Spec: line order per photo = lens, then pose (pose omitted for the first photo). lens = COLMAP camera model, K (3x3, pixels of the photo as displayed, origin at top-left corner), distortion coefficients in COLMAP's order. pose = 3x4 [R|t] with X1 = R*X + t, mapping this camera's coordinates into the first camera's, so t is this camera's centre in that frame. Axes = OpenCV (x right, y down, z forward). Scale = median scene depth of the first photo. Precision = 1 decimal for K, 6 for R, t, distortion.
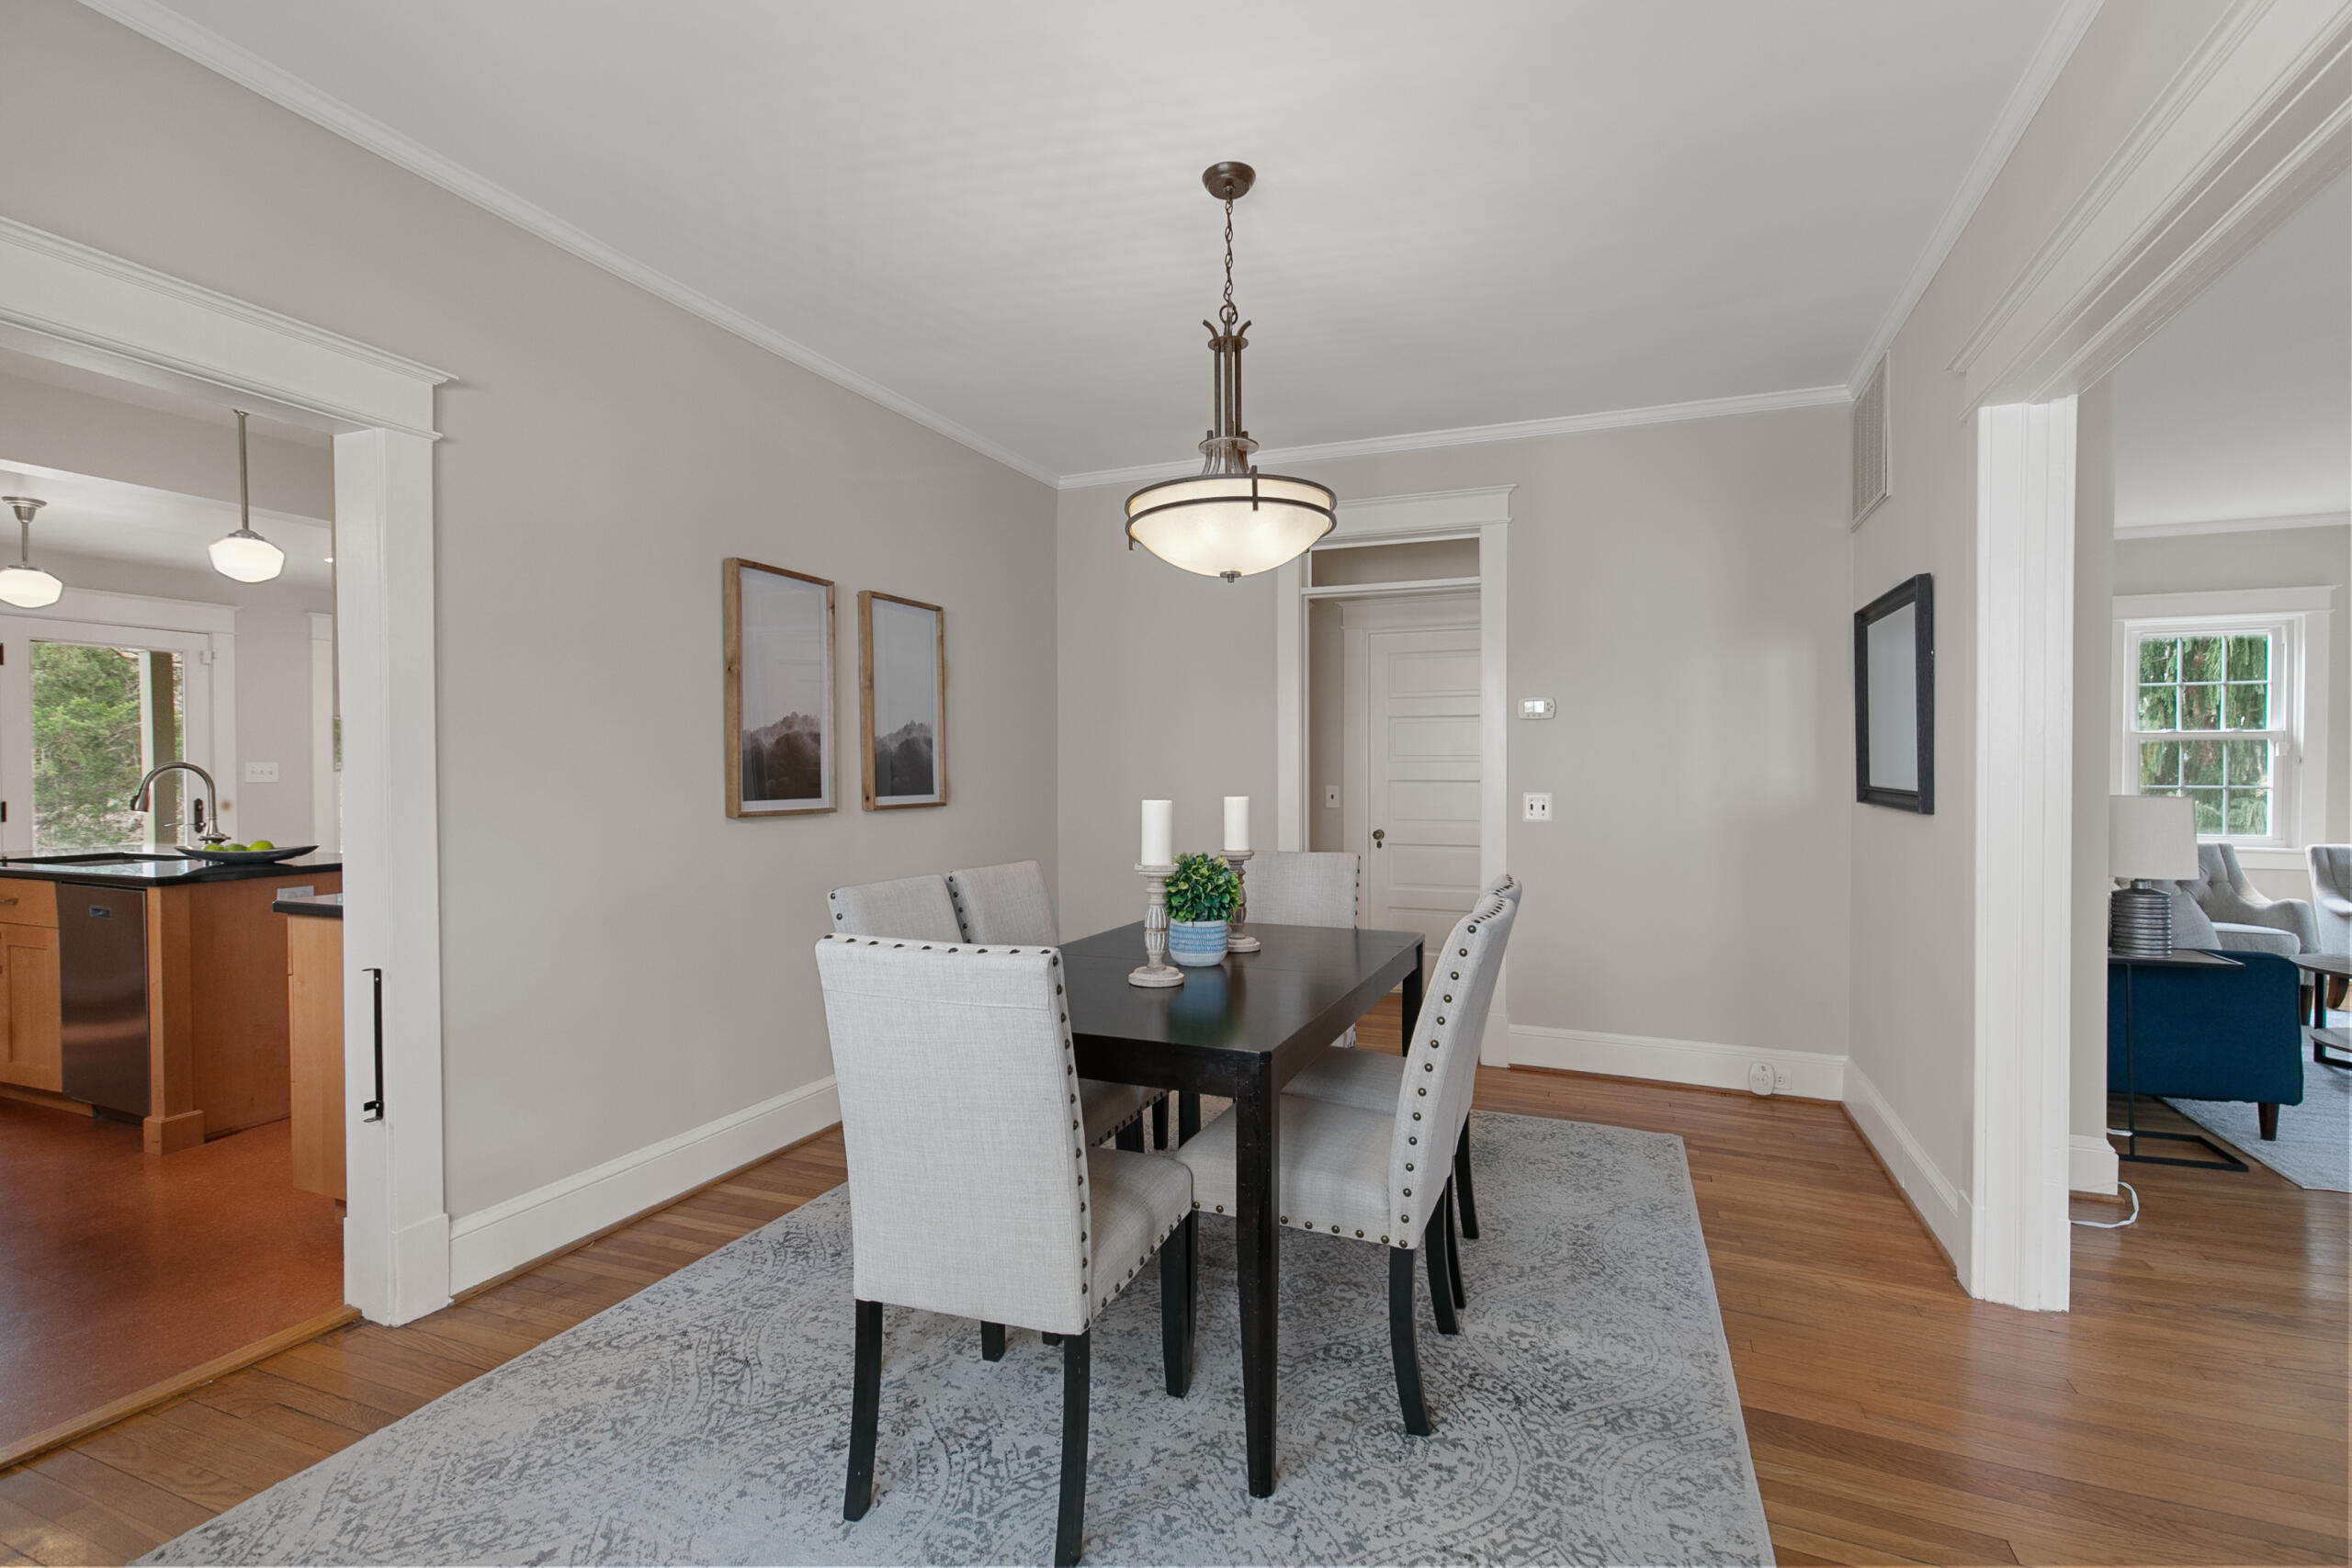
lens RADIAL K [[1052.1, 0, 1178.2], [0, 1052.1, 788.6], [0, 0, 1]] dist [0.001589, 0.000460]
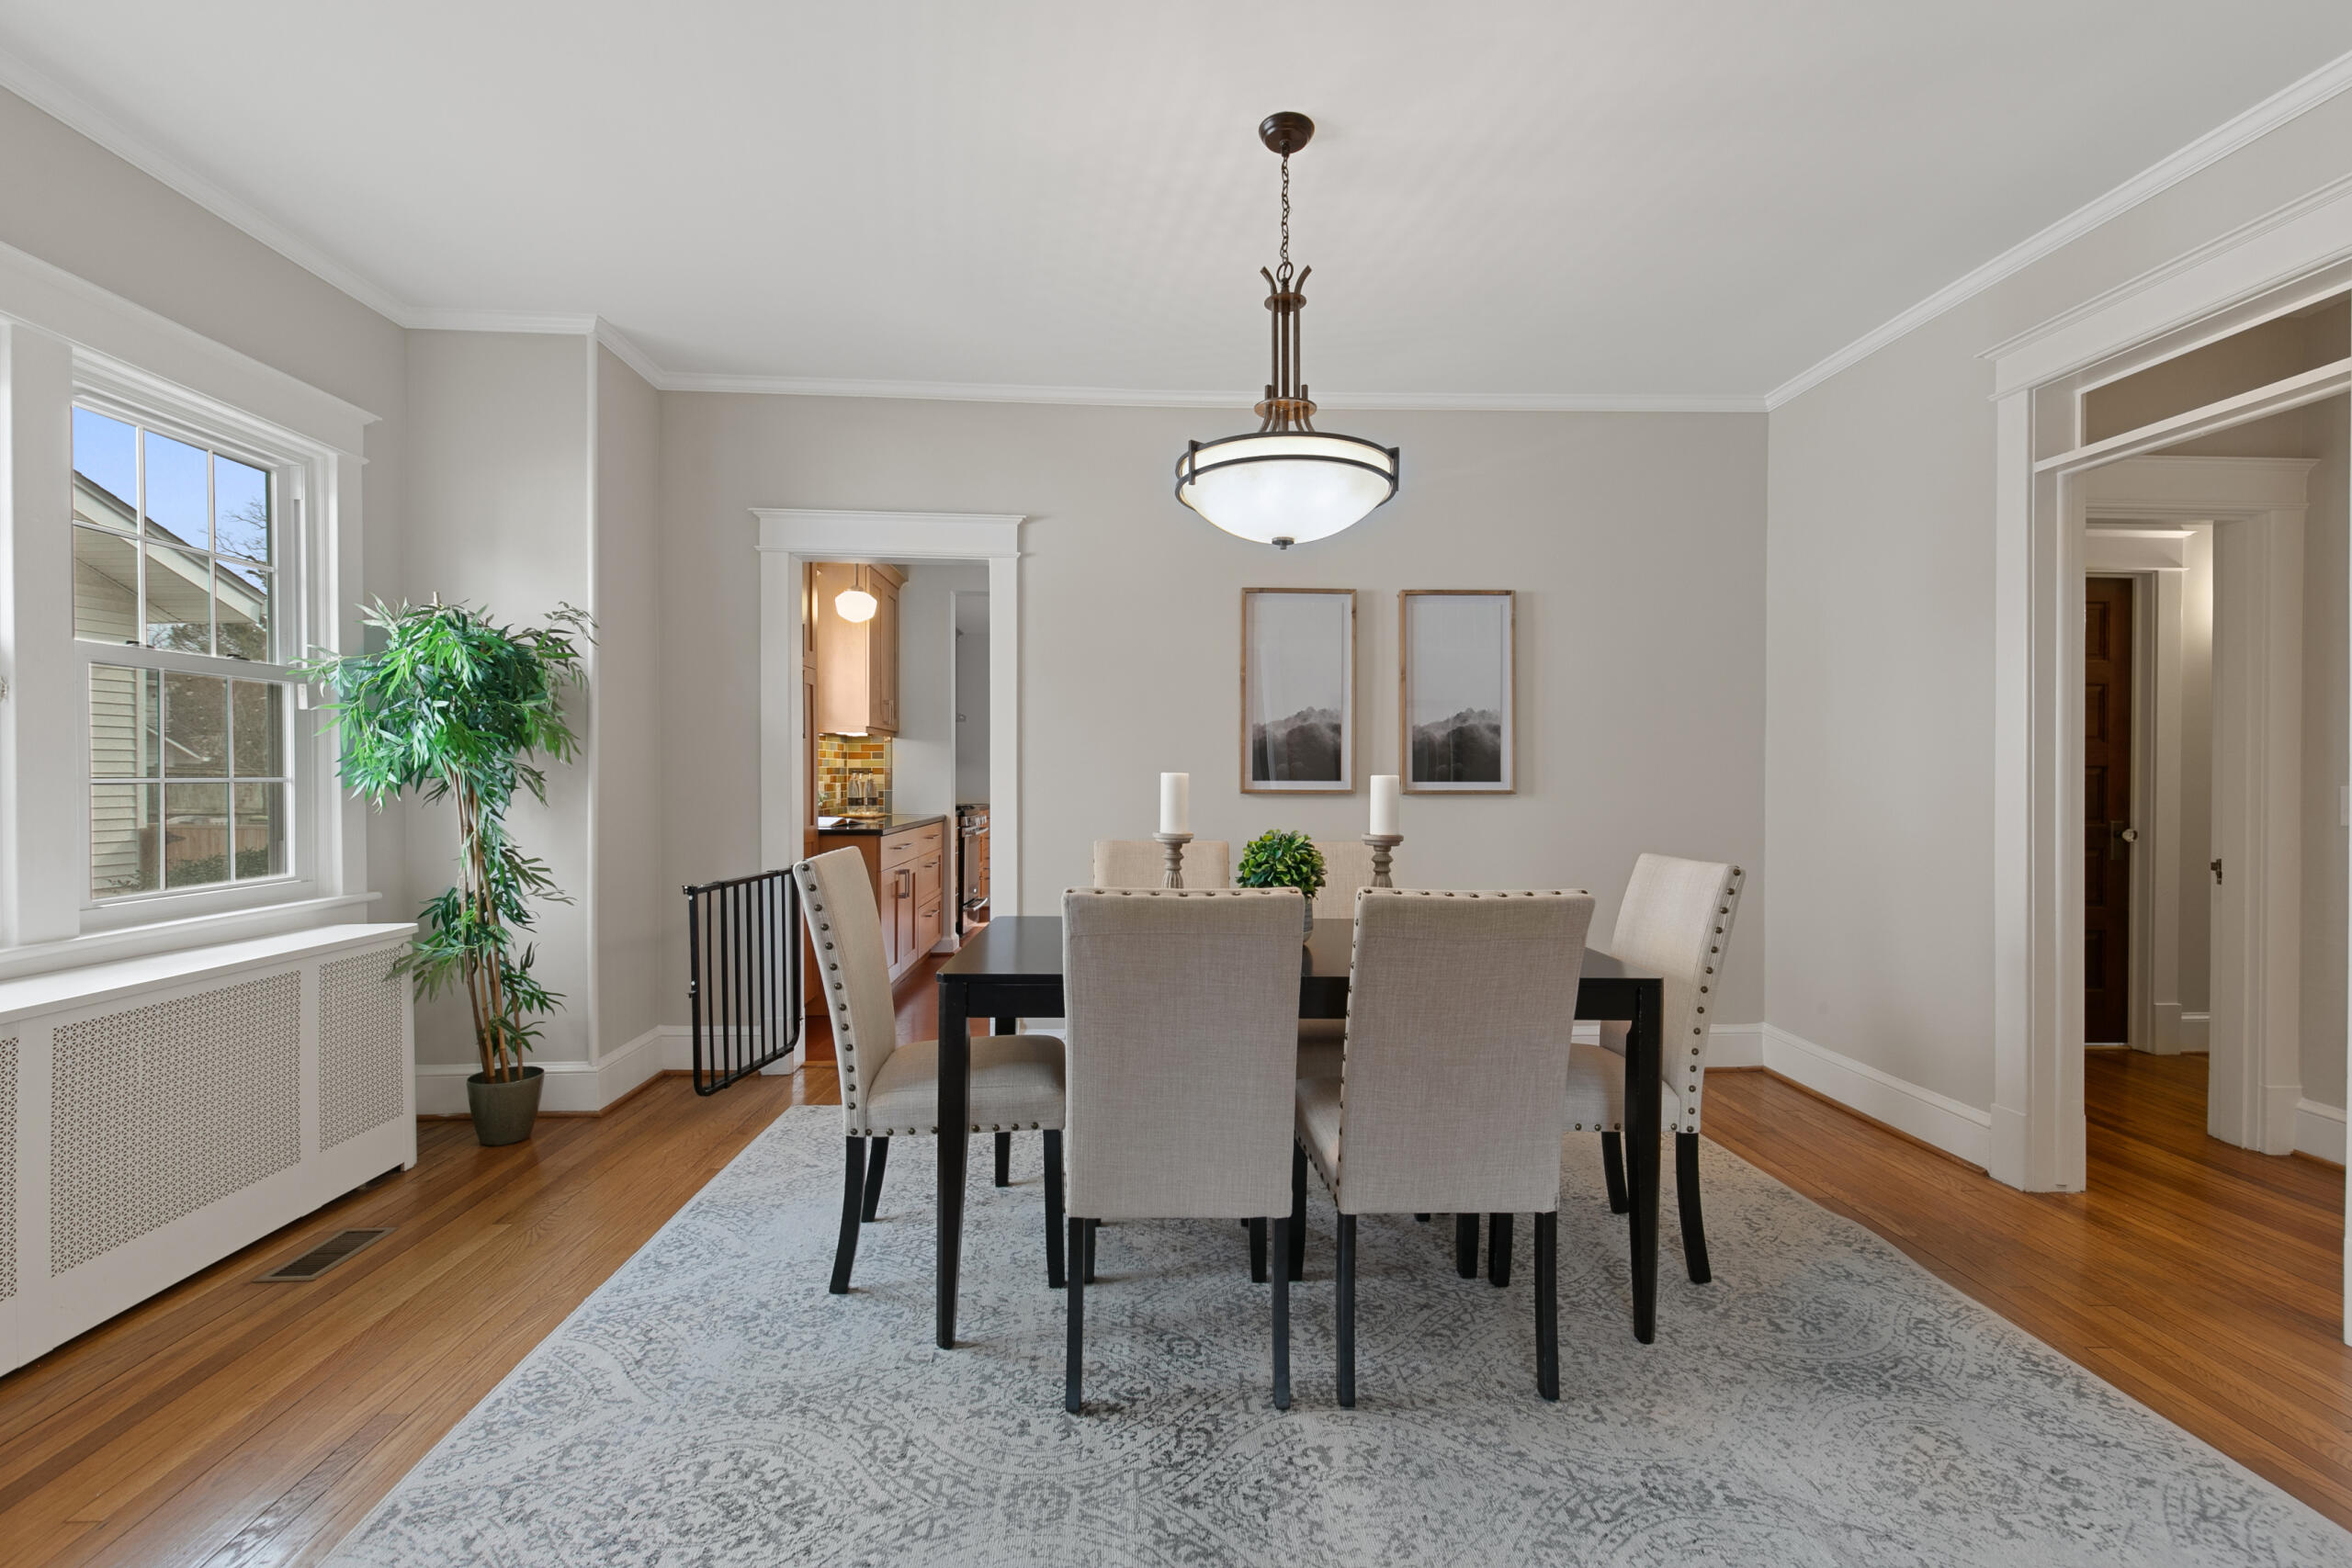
lens RADIAL K [[1052.1, 0, 1165.3], [0, 1052.1, 786.1], [0, 0, 1]] dist [0.001589, 0.000460]
pose [[0.419029, 0.013066, -0.907879, 0.578236], [-0.020821, 0.999772, 0.004779, 0.012146], [0.907734, 0.016900, 0.419205, 0.329653]]
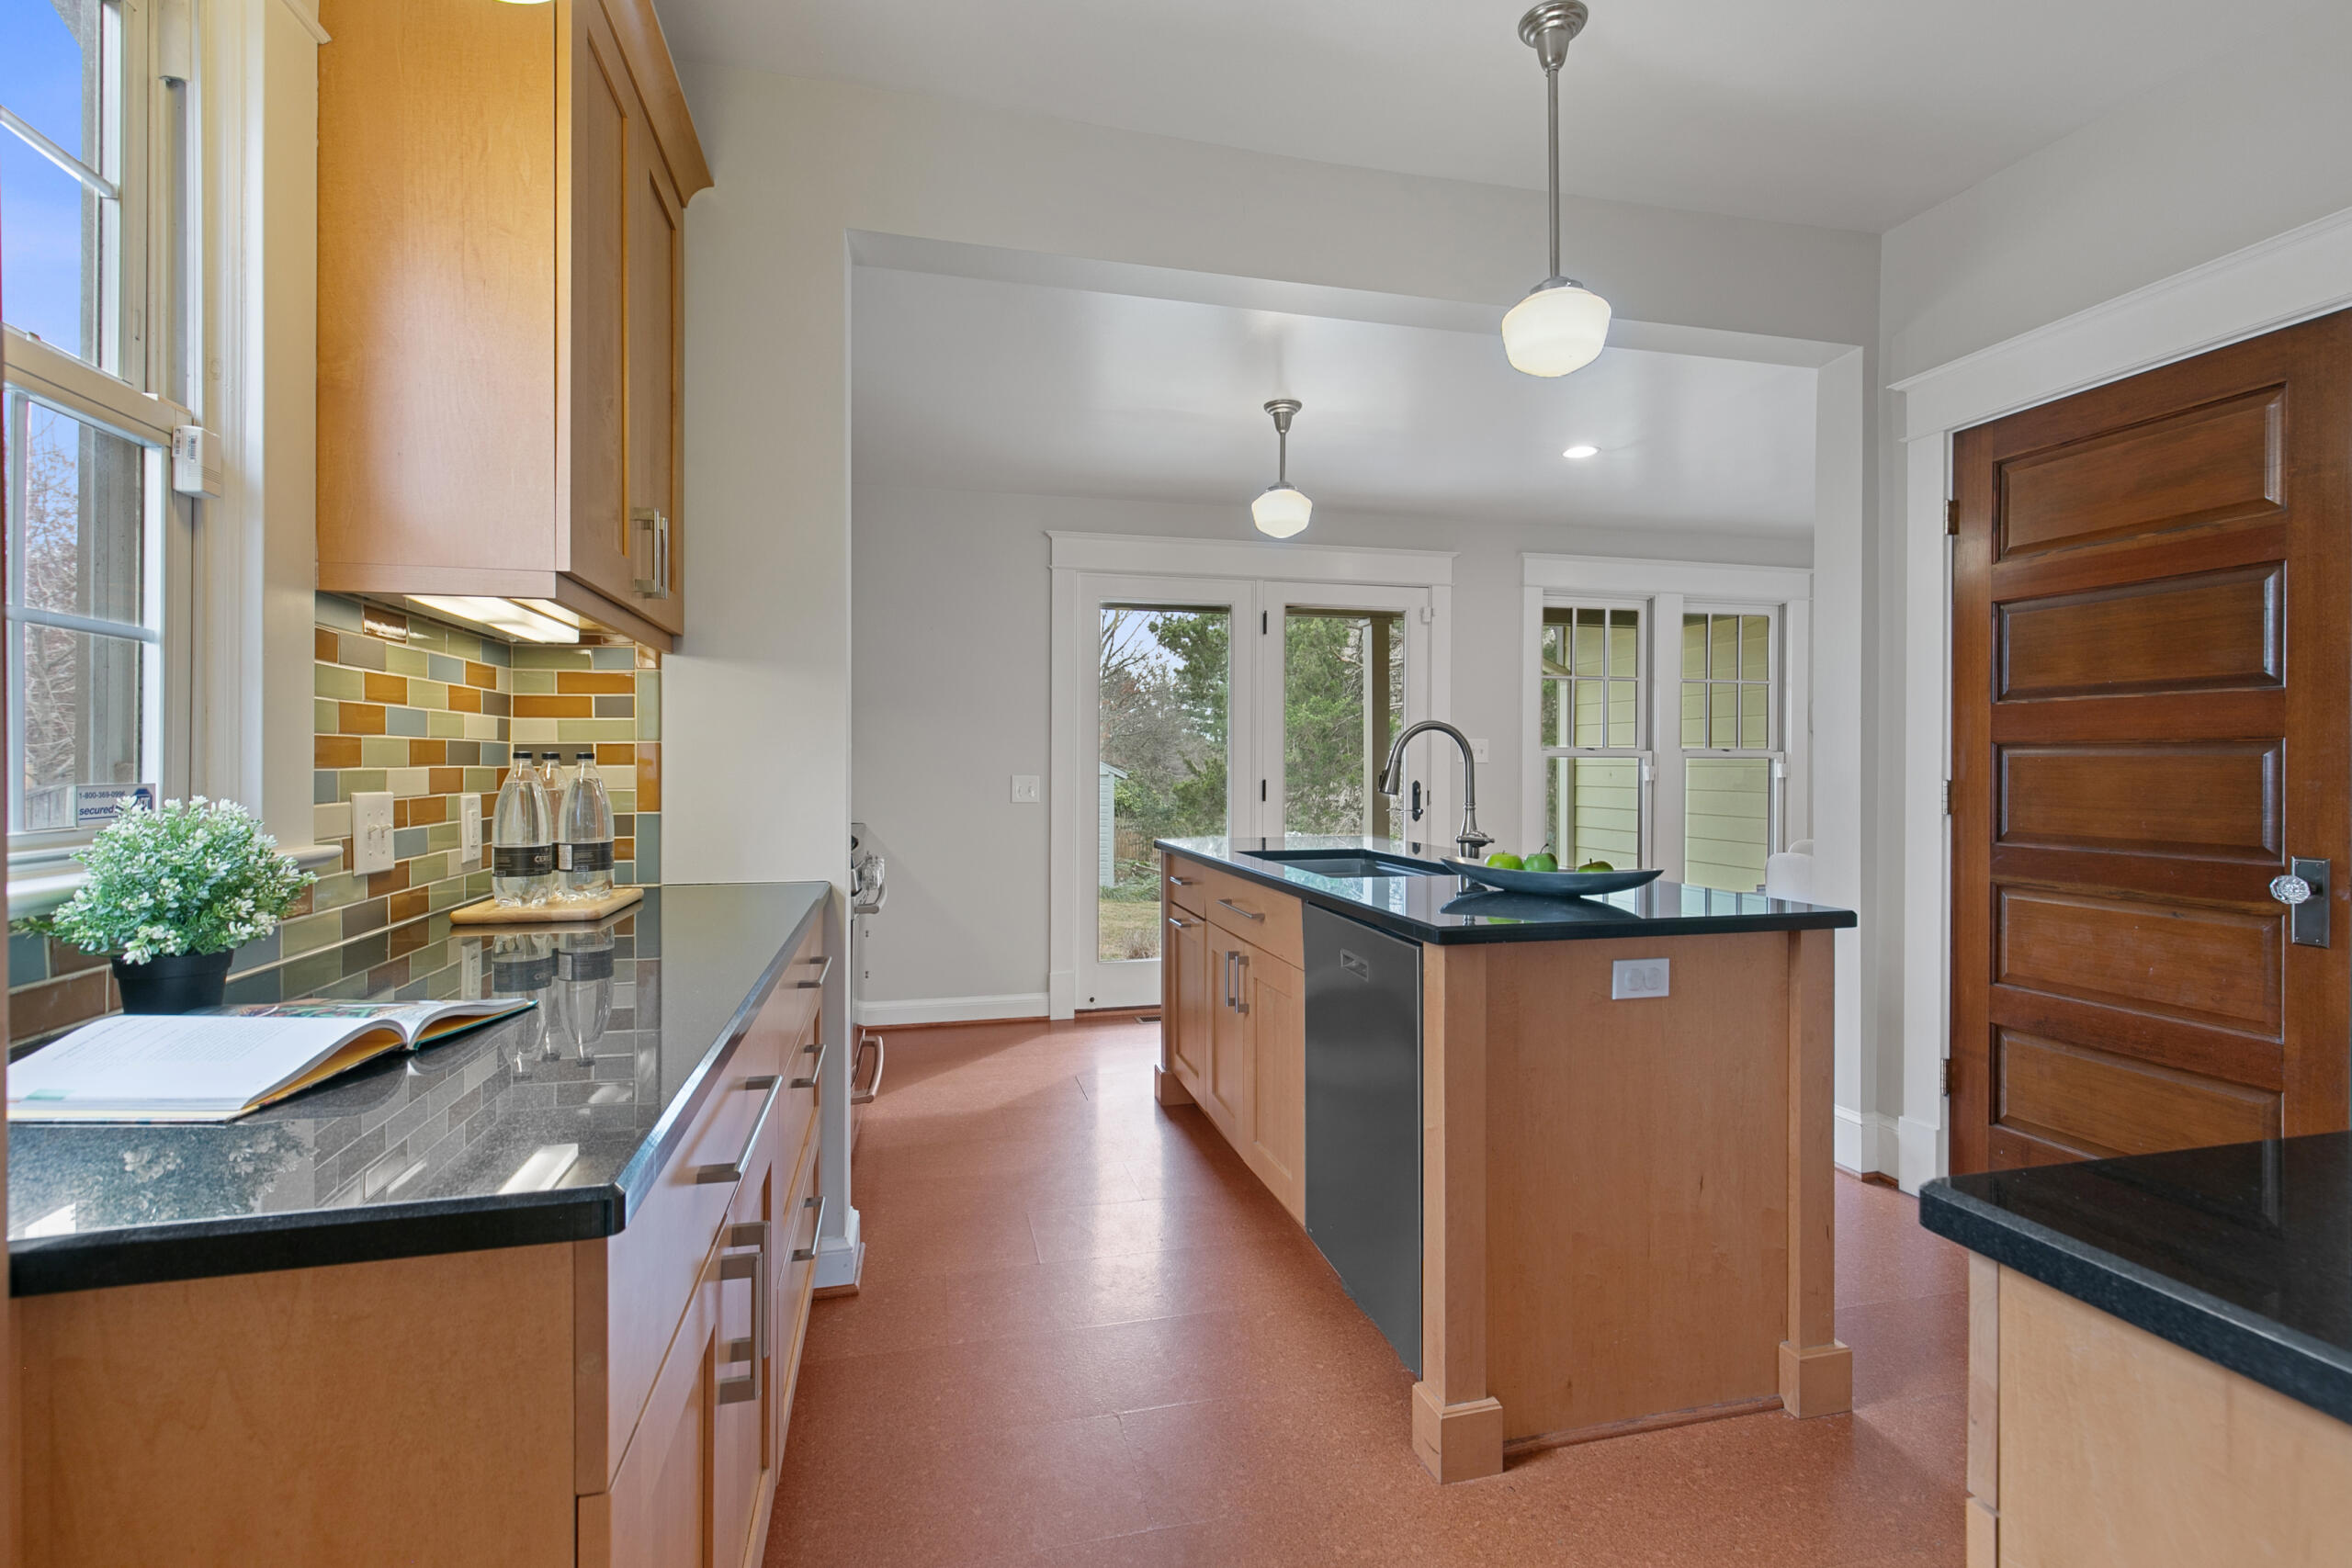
lens RADIAL K [[1052.1, 0, 1164.2], [0, 1052.1, 779.8], [0, 0, 1]] dist [0.001589, 0.000460]
pose [[0.586113, 0.014197, -0.810105, -0.574730], [-0.015656, 0.999858, 0.006195, 0.011175], [0.810078, 0.009051, 0.586253, 0.535852]]
